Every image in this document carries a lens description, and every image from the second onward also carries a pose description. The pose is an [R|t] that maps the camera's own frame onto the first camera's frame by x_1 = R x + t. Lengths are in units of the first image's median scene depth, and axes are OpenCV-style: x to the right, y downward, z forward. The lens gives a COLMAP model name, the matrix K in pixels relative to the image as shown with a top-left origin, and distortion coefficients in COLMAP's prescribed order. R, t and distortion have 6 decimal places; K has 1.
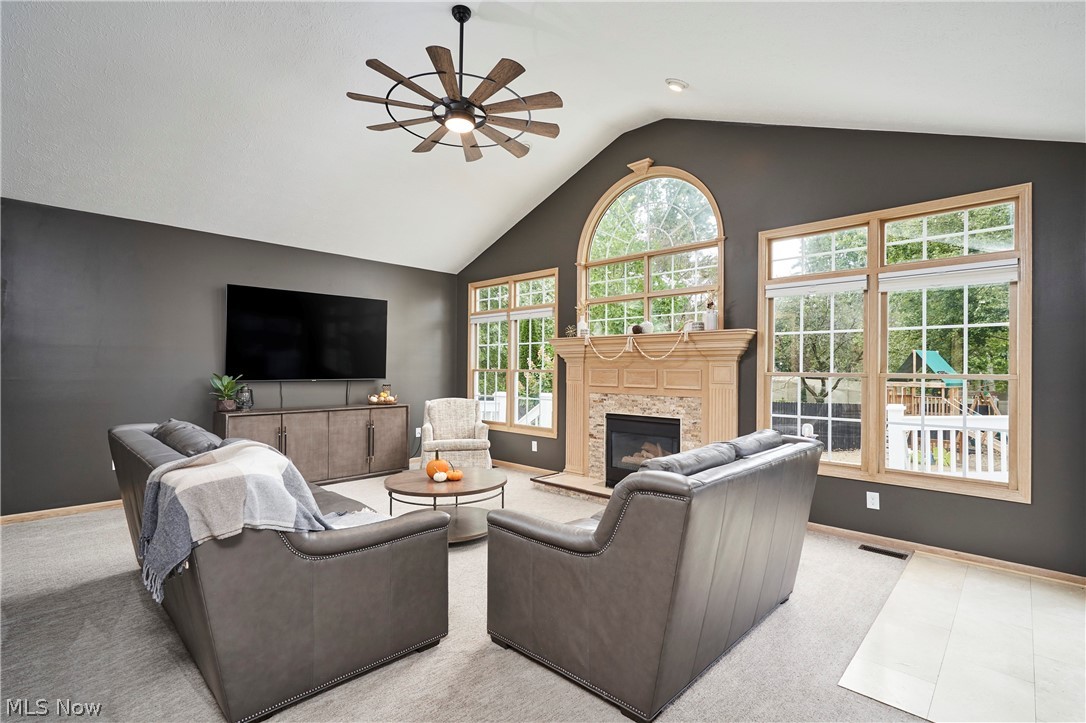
lens RADIAL K [[502.0, 0, 542.0], [0, 502.0, 364.3], [0, 0, 1]] dist [0.001710, 0.000106]
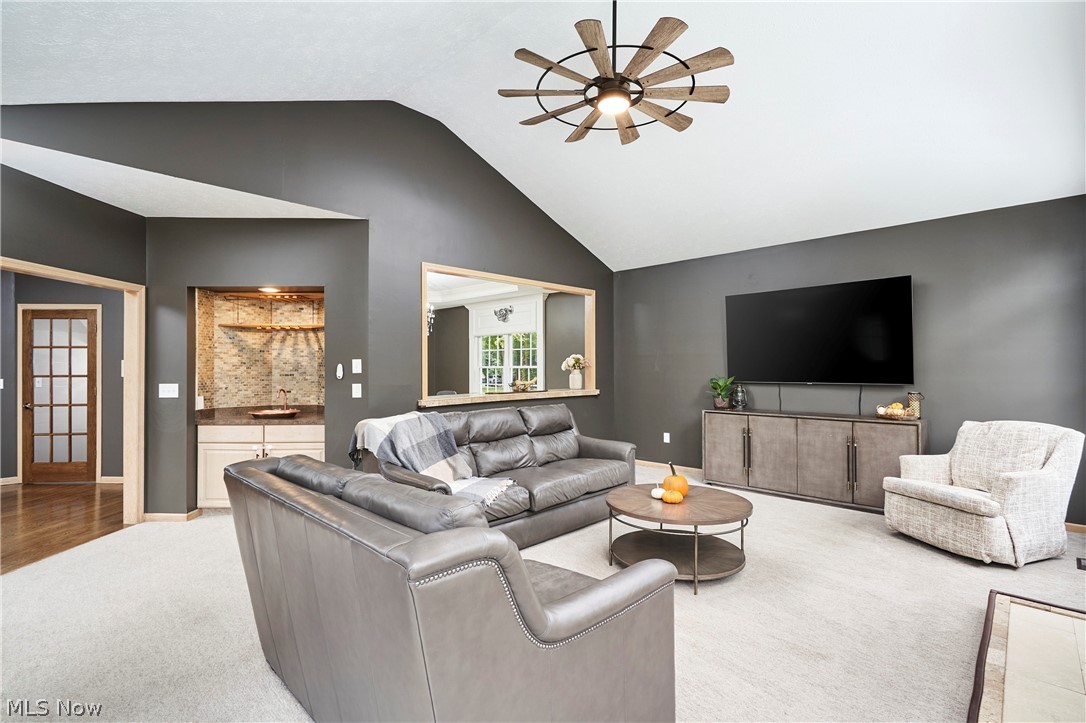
lens RADIAL K [[502.0, 0, 546.8], [0, 502.0, 365.3], [0, 0, 1]] dist [0.001710, 0.000106]
pose [[0.003192, -0.011094, -0.999933, 0.458462], [0.012703, 0.999858, -0.011052, 0.003391], [0.999914, -0.012667, 0.003333, 0.537047]]
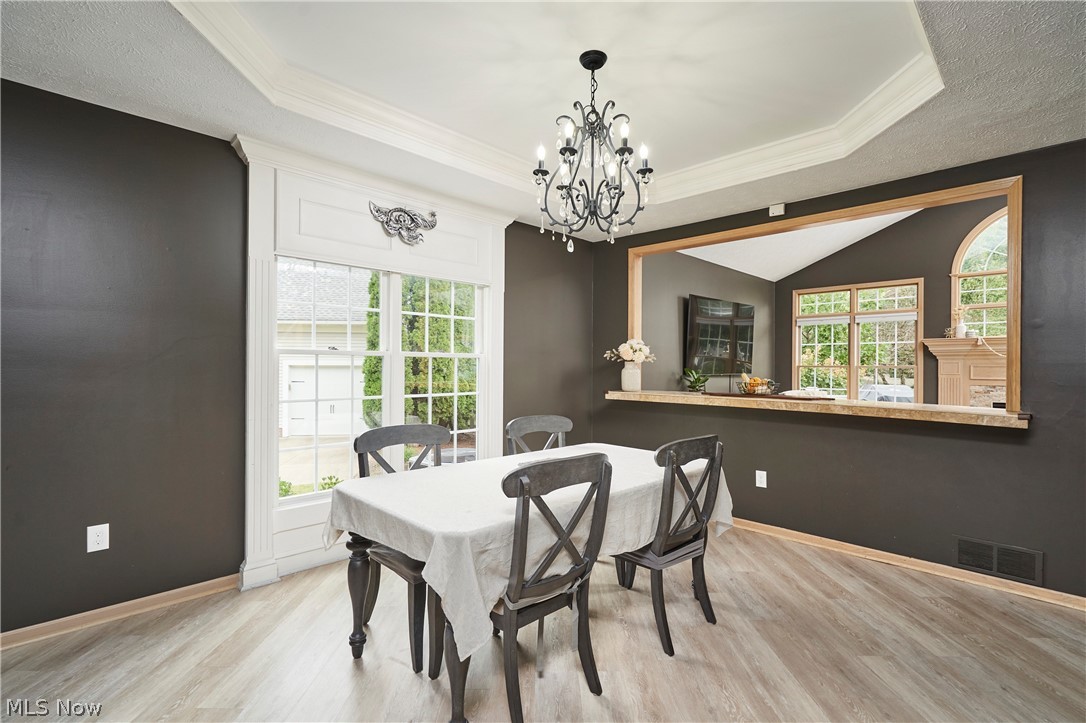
lens RADIAL K [[502.0, 0, 546.1], [0, 502.0, 361.5], [0, 0, 1]] dist [0.001710, 0.000106]
pose [[0.999963, -0.008610, -0.000803, -0.888102], [0.008611, 0.999962, 0.000985, -0.008180], [0.000794, -0.000992, 0.999999, -0.169506]]
